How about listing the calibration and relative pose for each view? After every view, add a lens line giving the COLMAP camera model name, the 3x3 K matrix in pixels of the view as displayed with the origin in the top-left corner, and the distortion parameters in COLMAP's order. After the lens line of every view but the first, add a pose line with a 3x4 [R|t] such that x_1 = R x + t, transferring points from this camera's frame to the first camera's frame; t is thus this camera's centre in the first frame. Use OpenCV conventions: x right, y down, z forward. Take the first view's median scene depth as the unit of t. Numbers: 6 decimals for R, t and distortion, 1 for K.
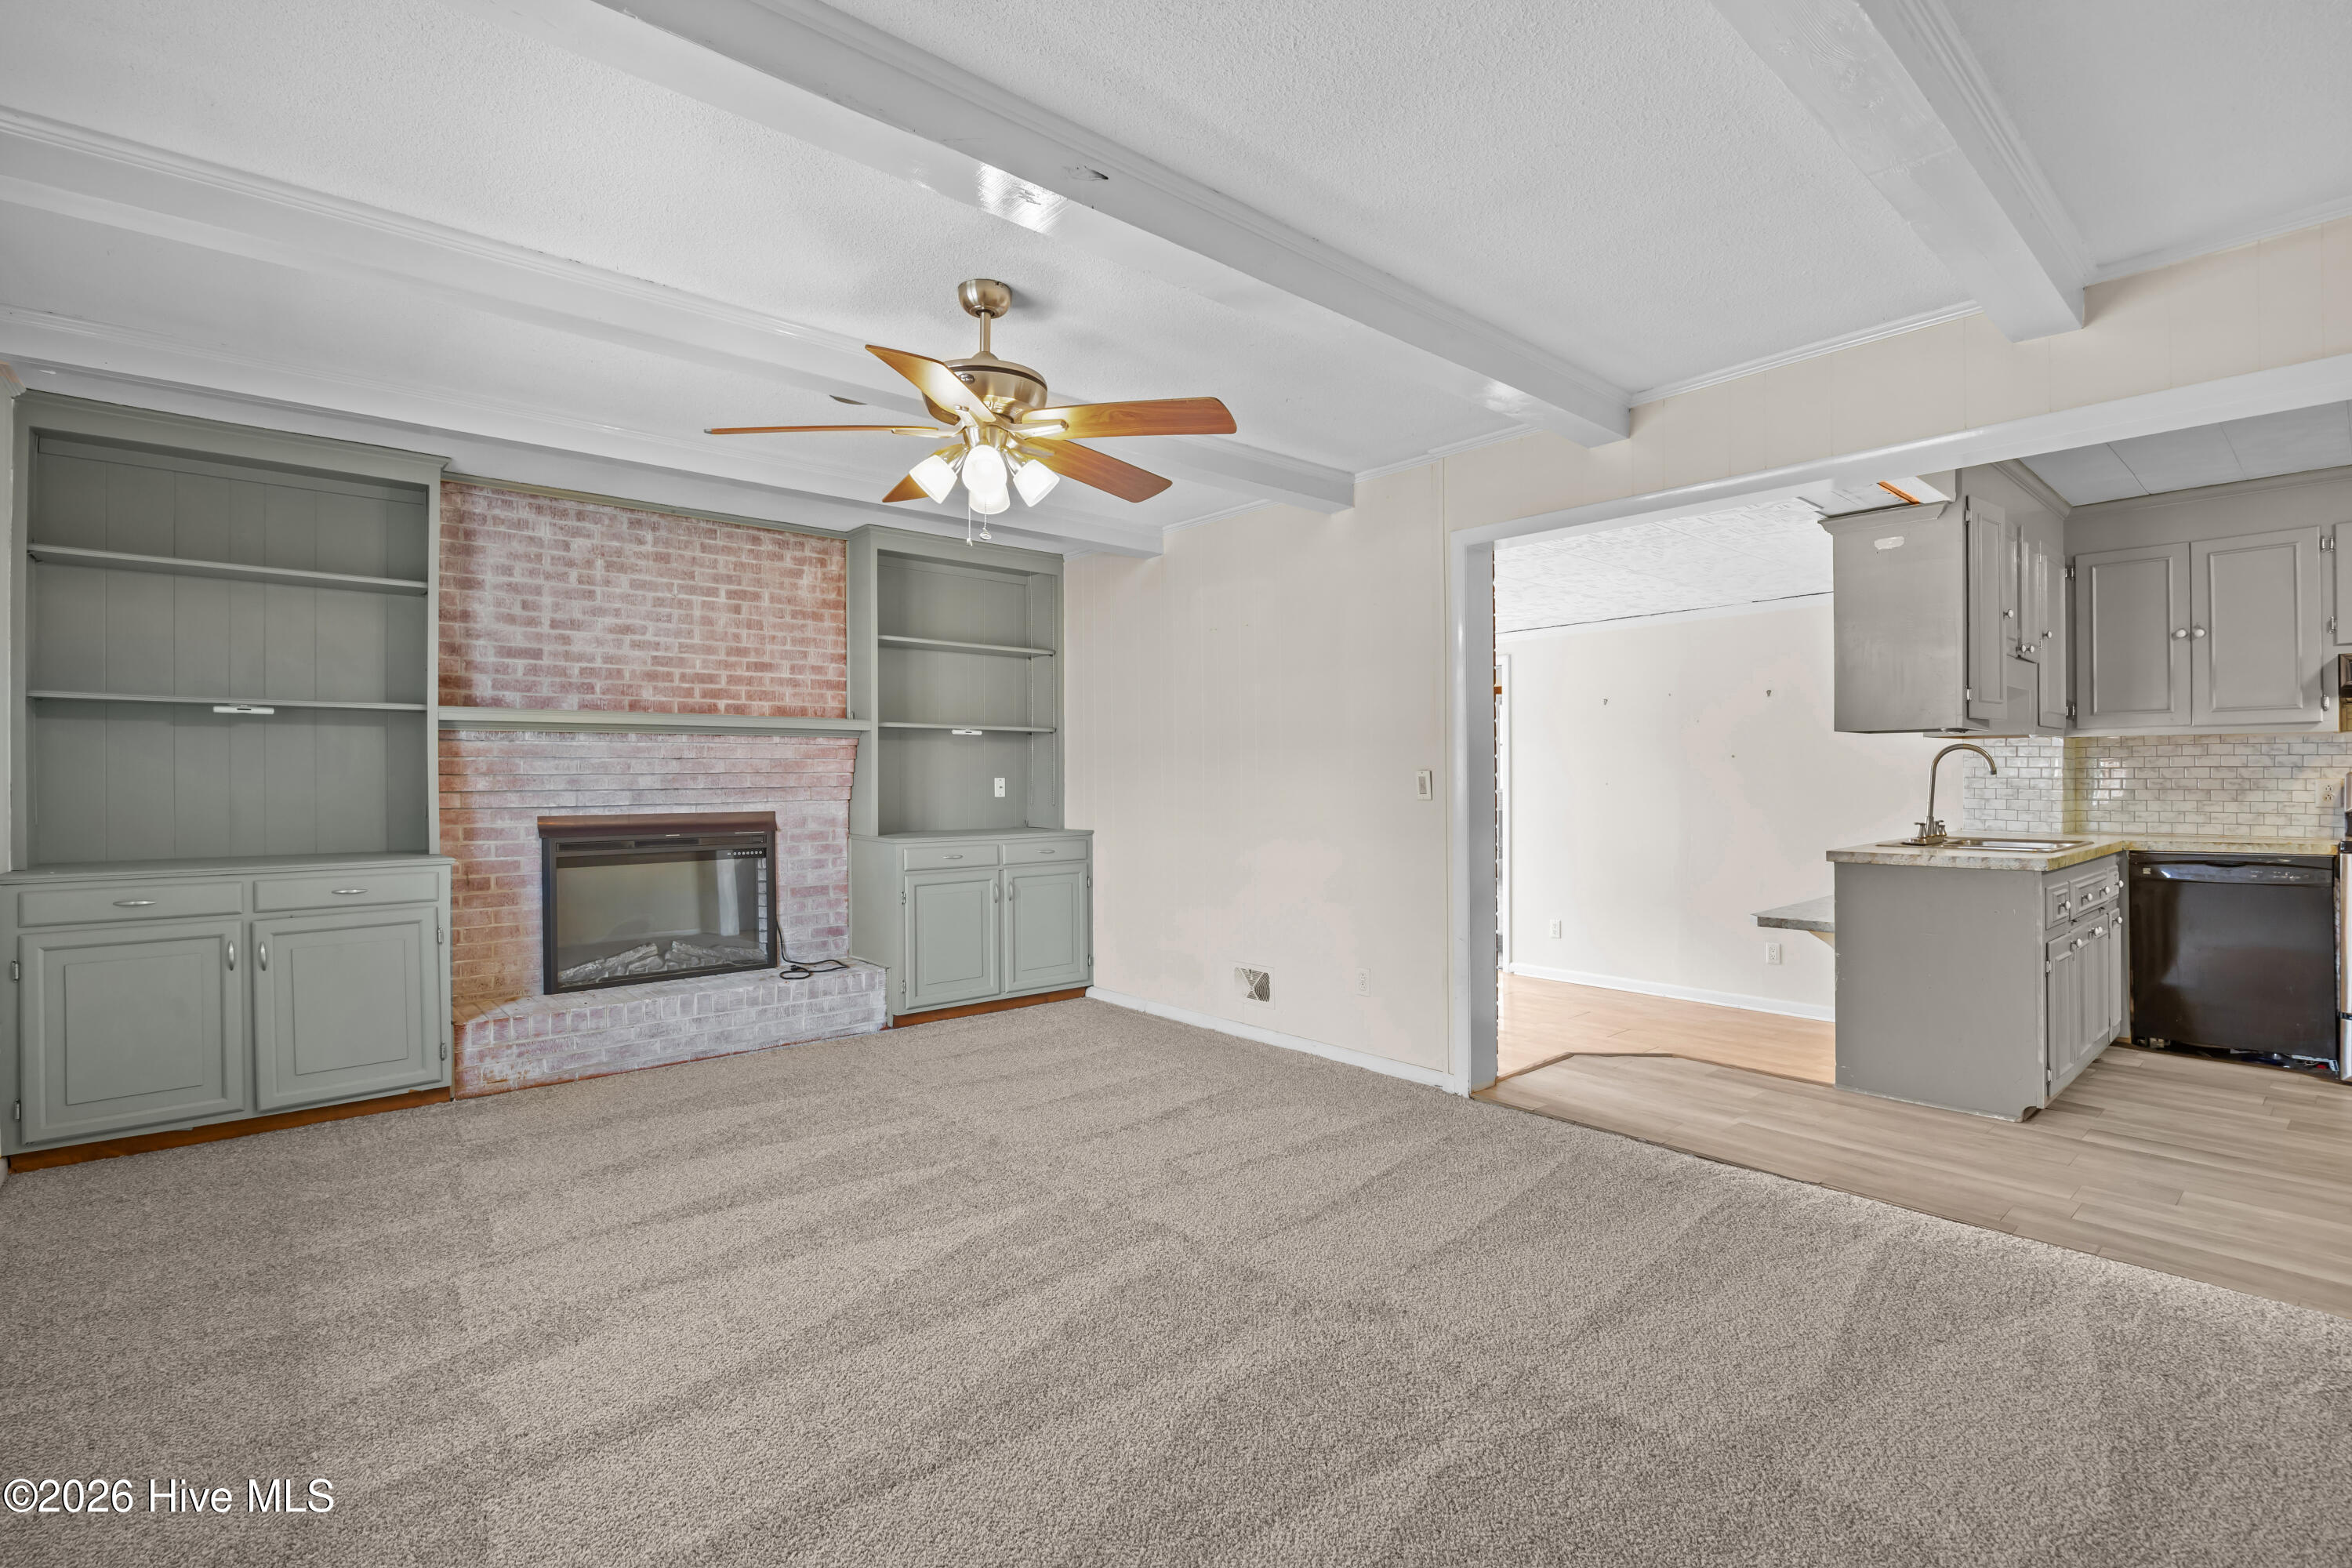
lens RADIAL K [[1077.3, 0, 1176.0], [0, 1077.3, 784.0], [0, 0, 1]] dist [-0.022155, -0.000097]
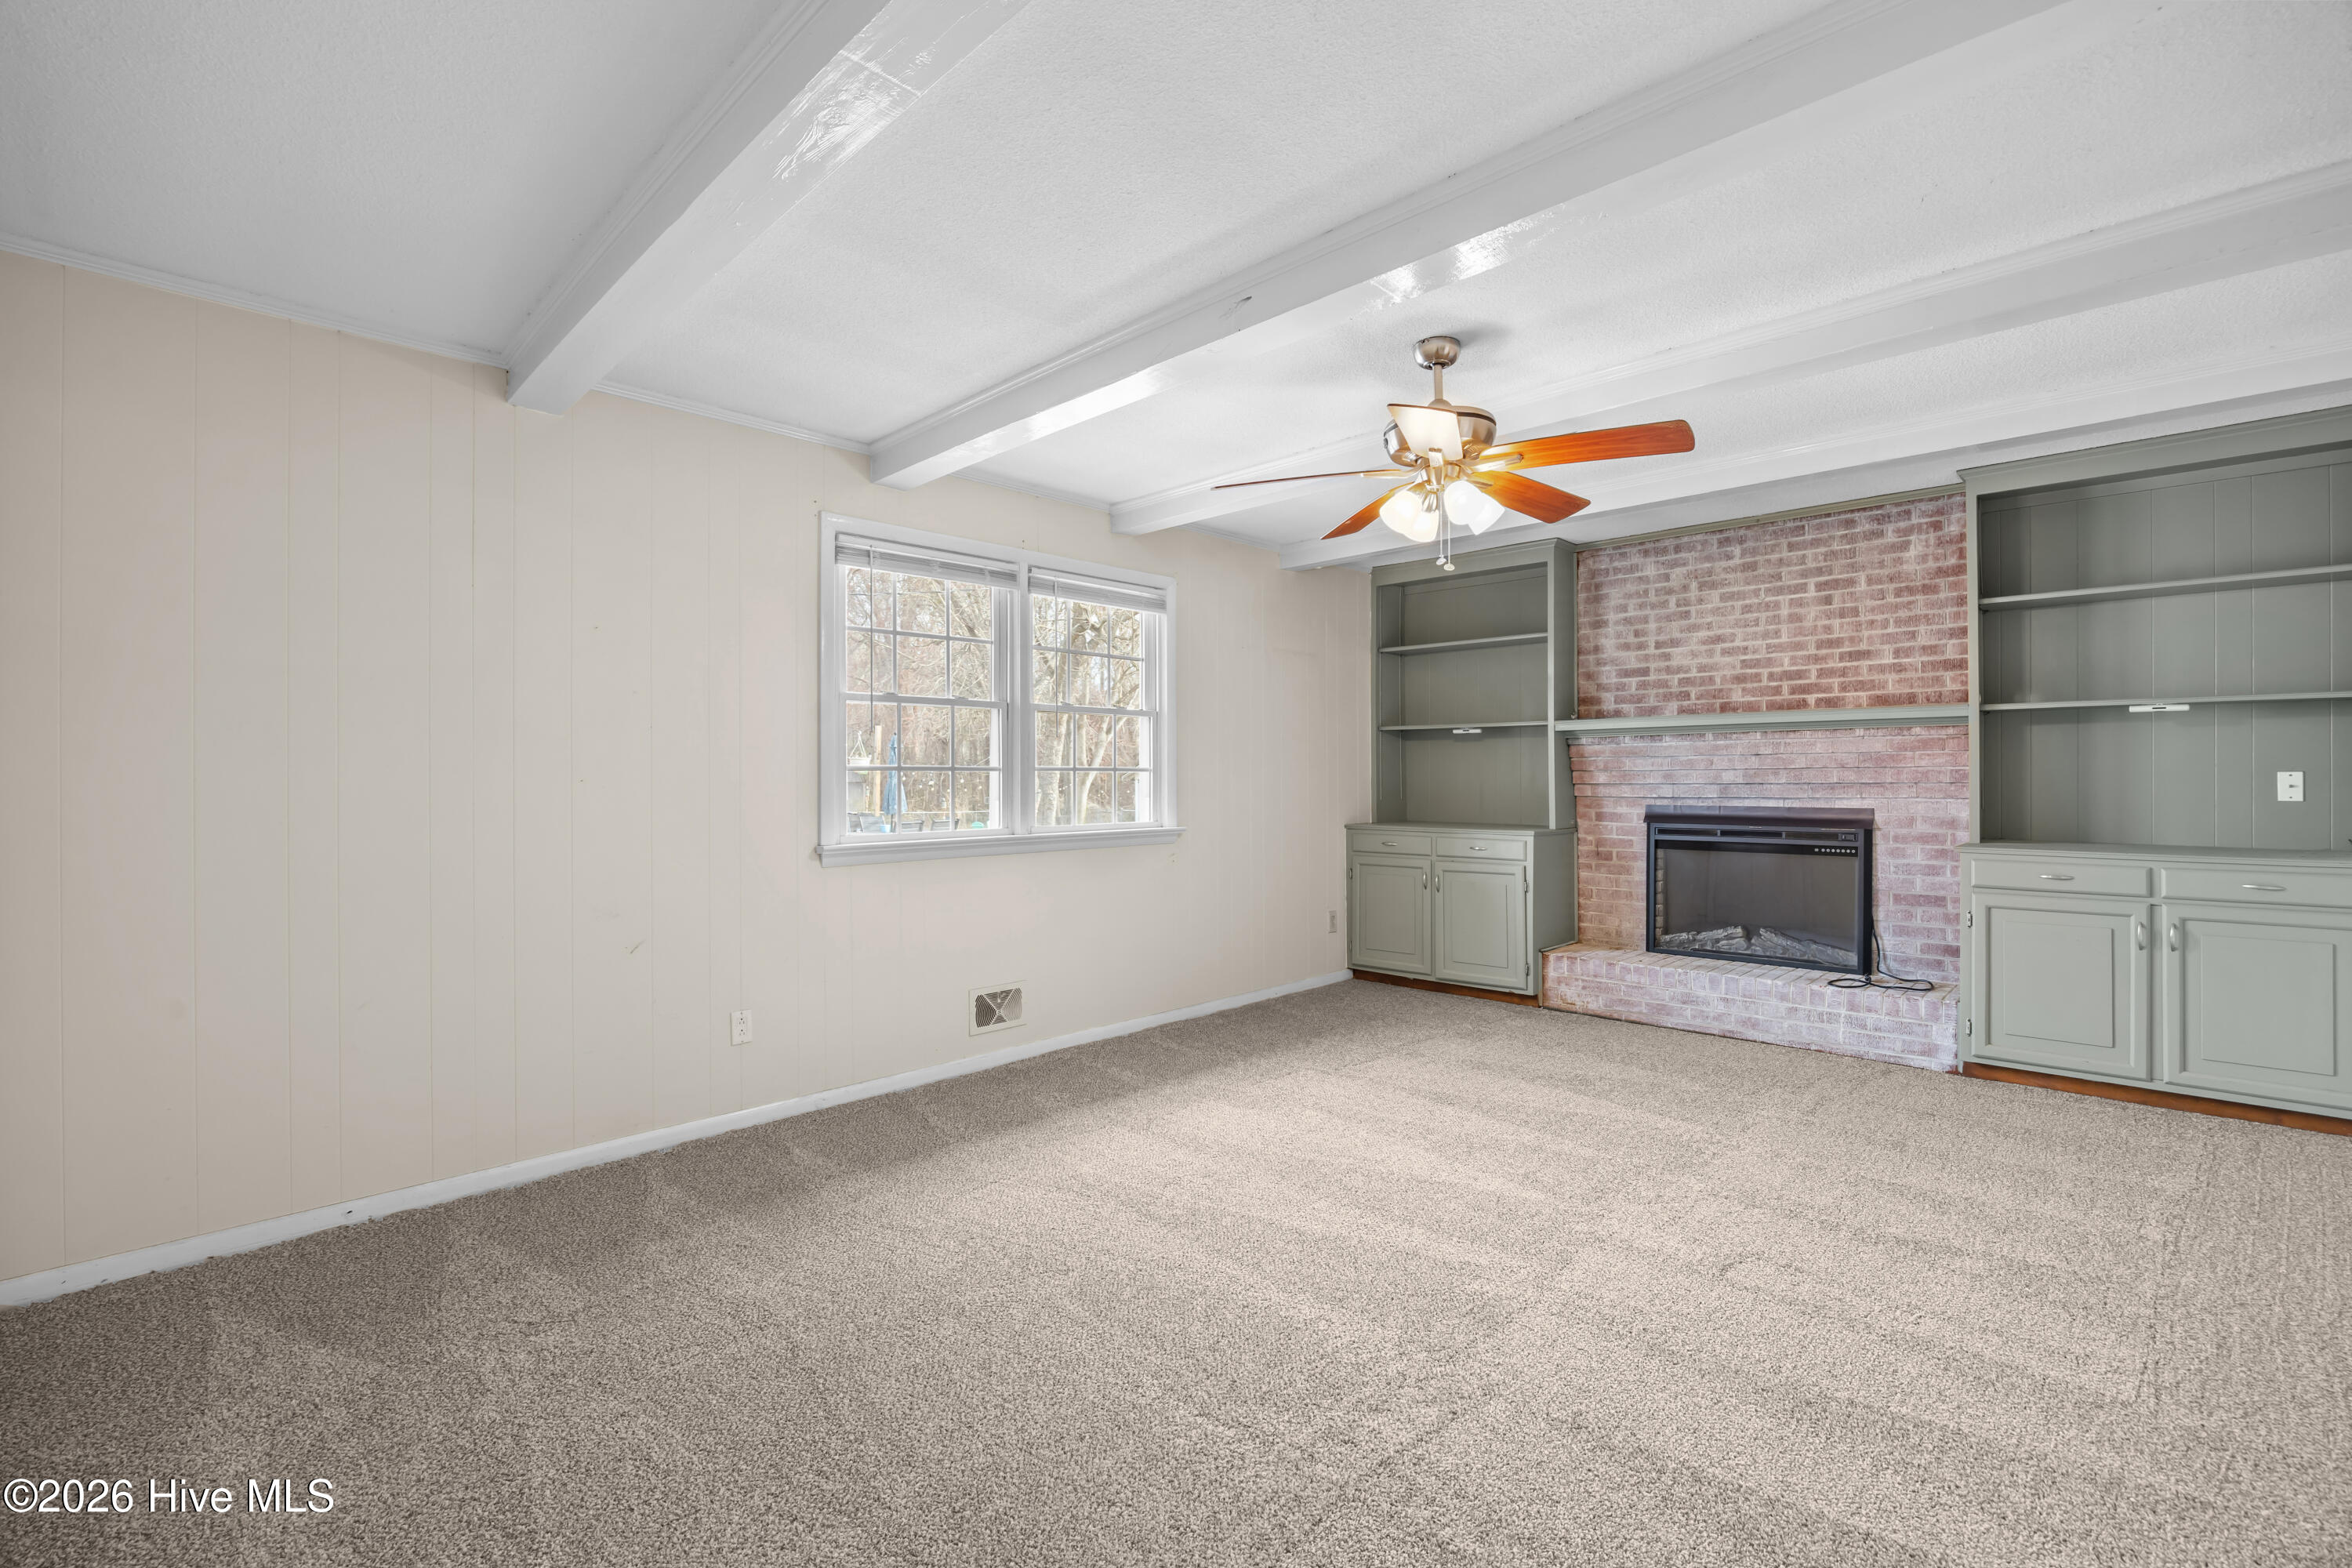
lens RADIAL K [[1020.7, 0, 1187.9], [0, 1020.7, 779.6], [0, 0, 1]] dist [-0.011065, -0.000056]
pose [[0.081369, 0.005957, -0.996666, 0.495763], [-0.002733, 0.999980, 0.005754, -0.003425], [0.996680, 0.002255, 0.081383, 0.365451]]
